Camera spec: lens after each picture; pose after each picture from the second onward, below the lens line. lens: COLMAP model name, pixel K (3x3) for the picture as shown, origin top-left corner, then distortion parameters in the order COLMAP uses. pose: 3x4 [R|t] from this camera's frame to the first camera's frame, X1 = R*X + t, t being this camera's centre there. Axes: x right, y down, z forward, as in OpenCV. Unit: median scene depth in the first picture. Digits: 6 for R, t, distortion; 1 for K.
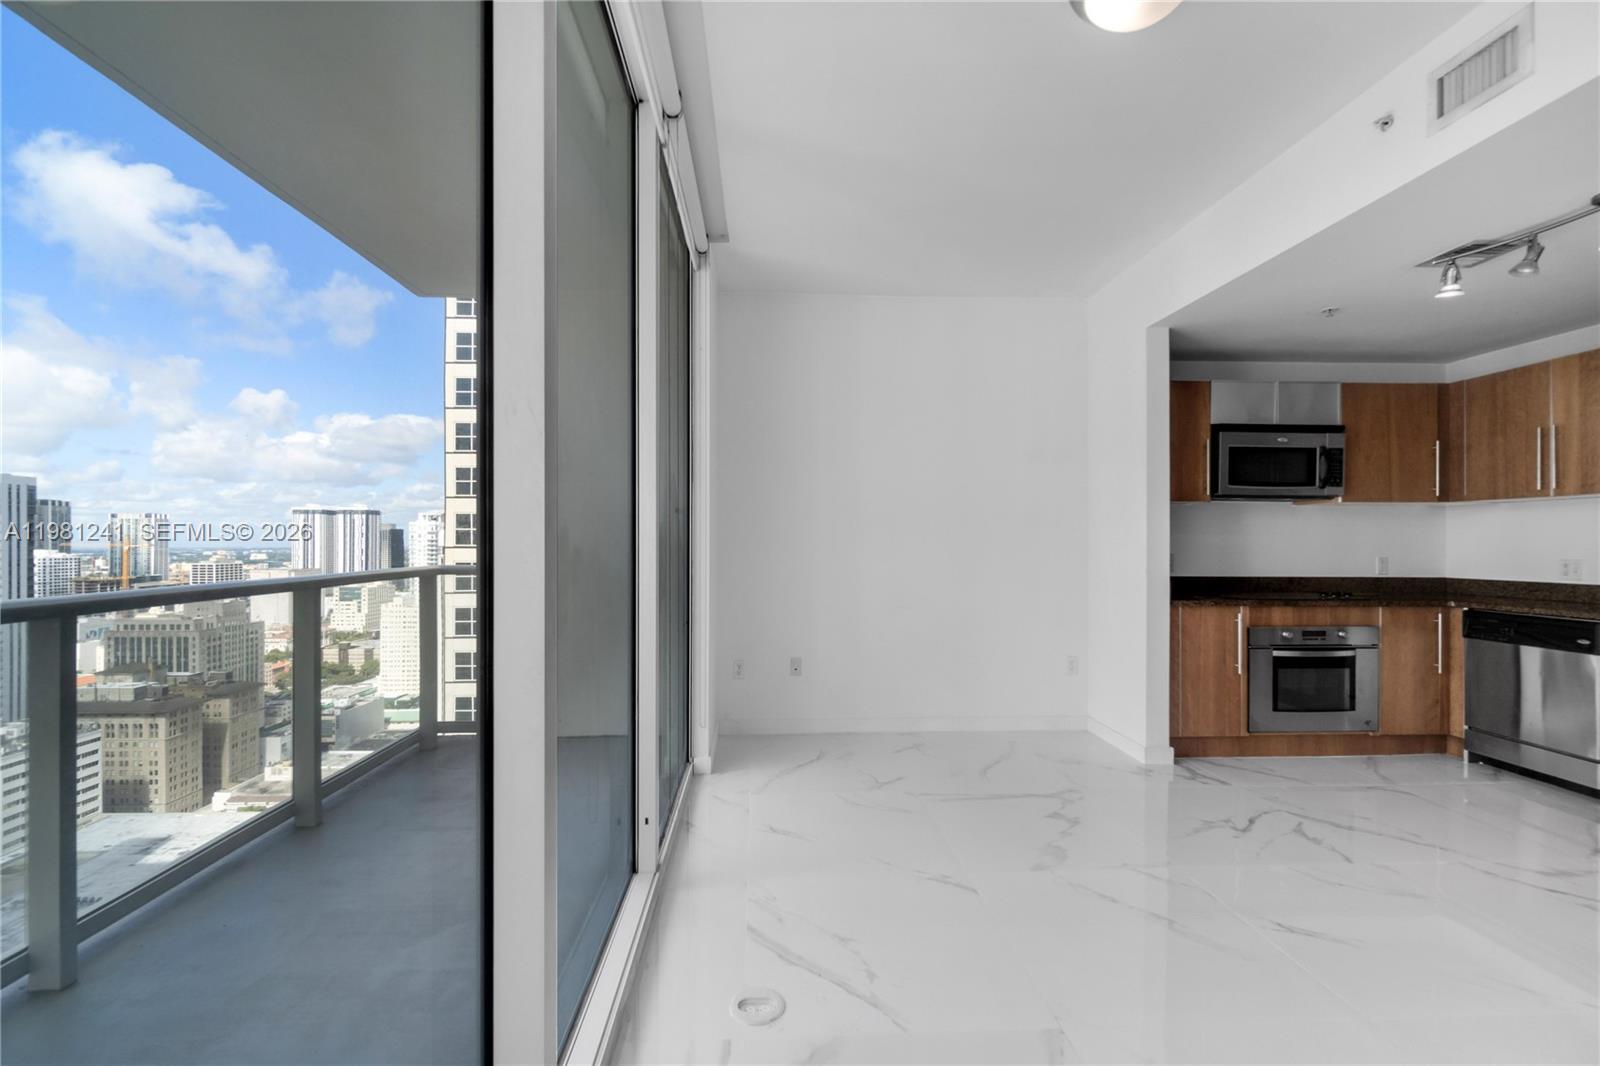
lens RADIAL K [[704.6, 0, 783.4], [0, 704.6, 541.7], [0, 0, 1]] dist [-0.006073, 0.004281]
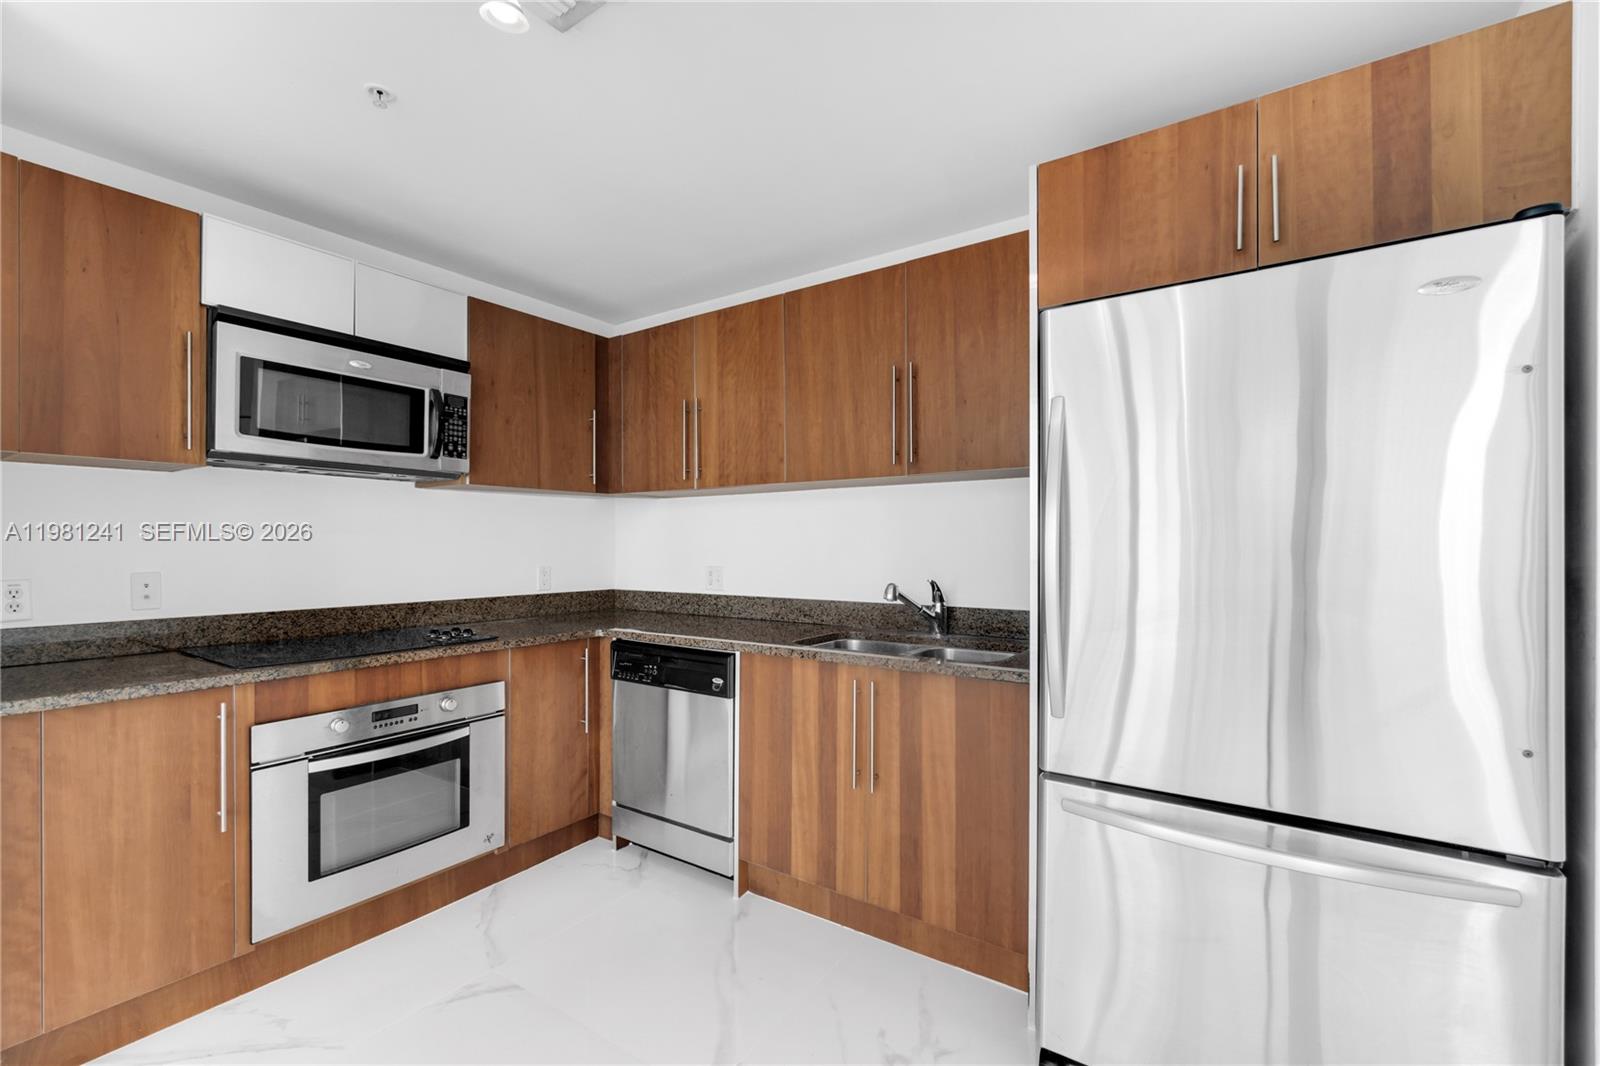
lens RADIAL K [[704.6, 0, 802.8], [0, 704.6, 541.5], [0, 0, 1]] dist [-0.006073, 0.004281]
pose [[0.594119, -0.001010, 0.804376, 0.501627], [0.000352, 0.999999, 0.000996, -0.005532], [-0.804377, -0.000309, 0.594120, 0.411935]]
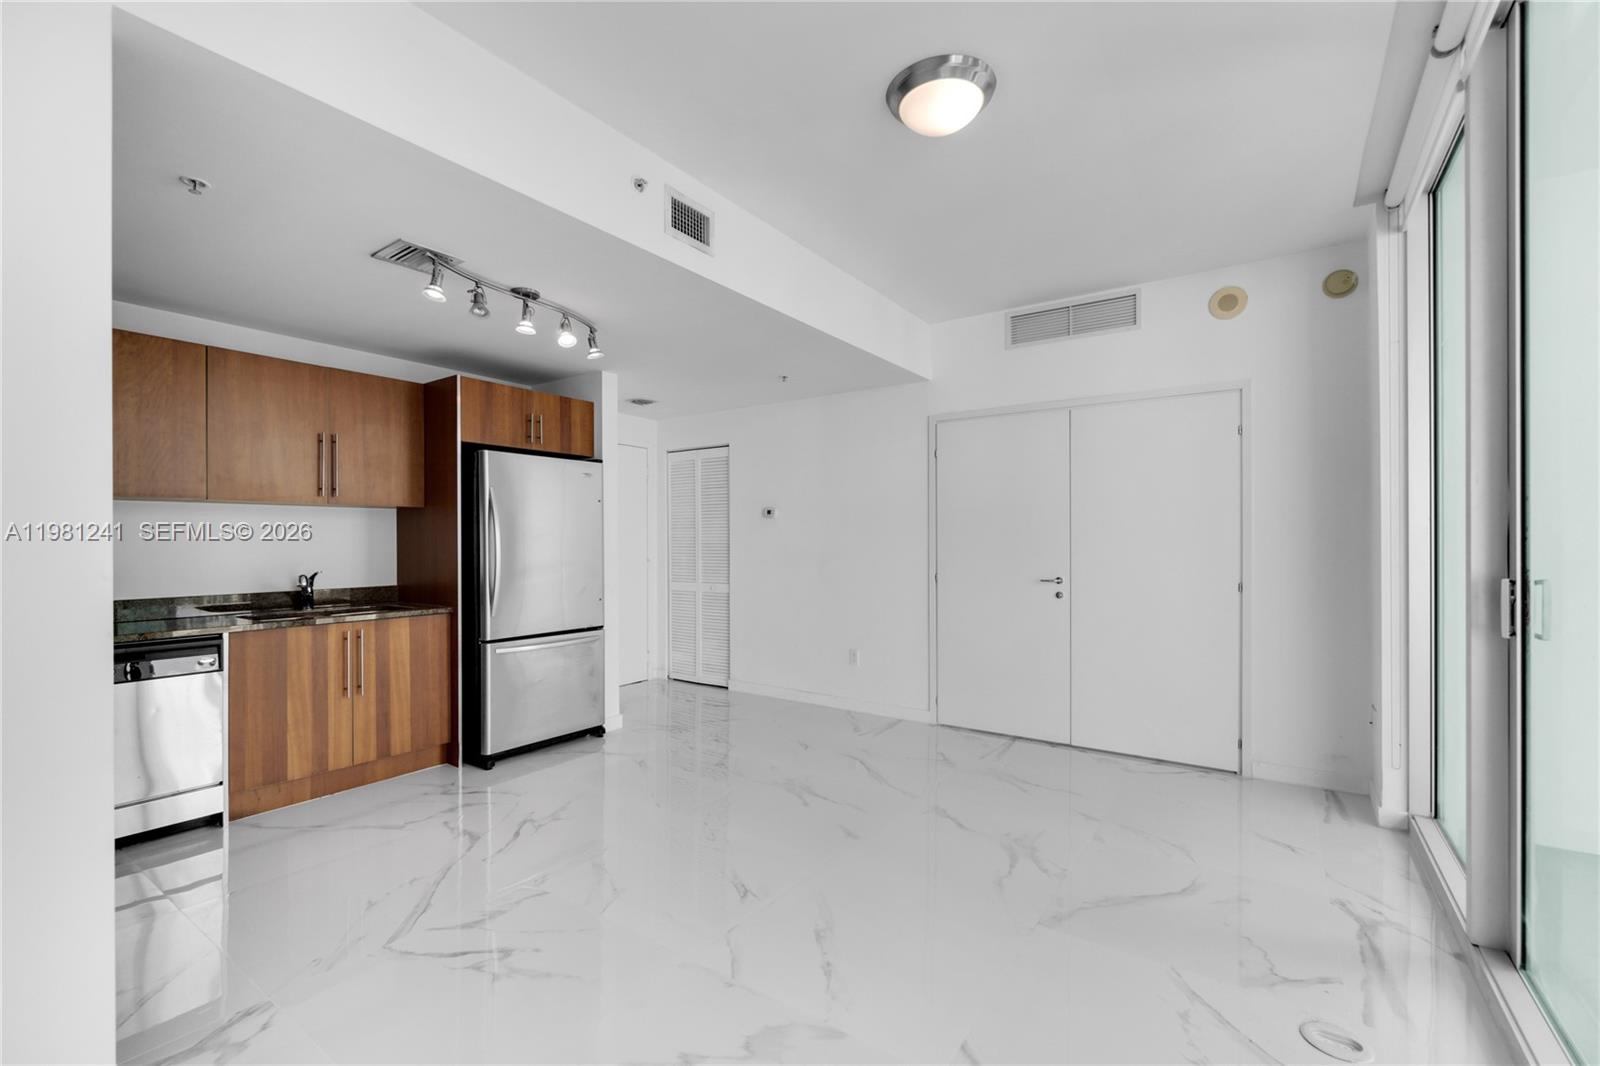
lens RADIAL K [[704.6, 0, 778.1], [0, 704.6, 541.2], [0, 0, 1]] dist [-0.006073, 0.004281]
pose [[-0.796747, 0.002961, 0.604305, -0.008617], [0.002668, 0.999995, -0.001381, -0.008663], [-0.604307, 0.000512, -0.796752, 1.086774]]
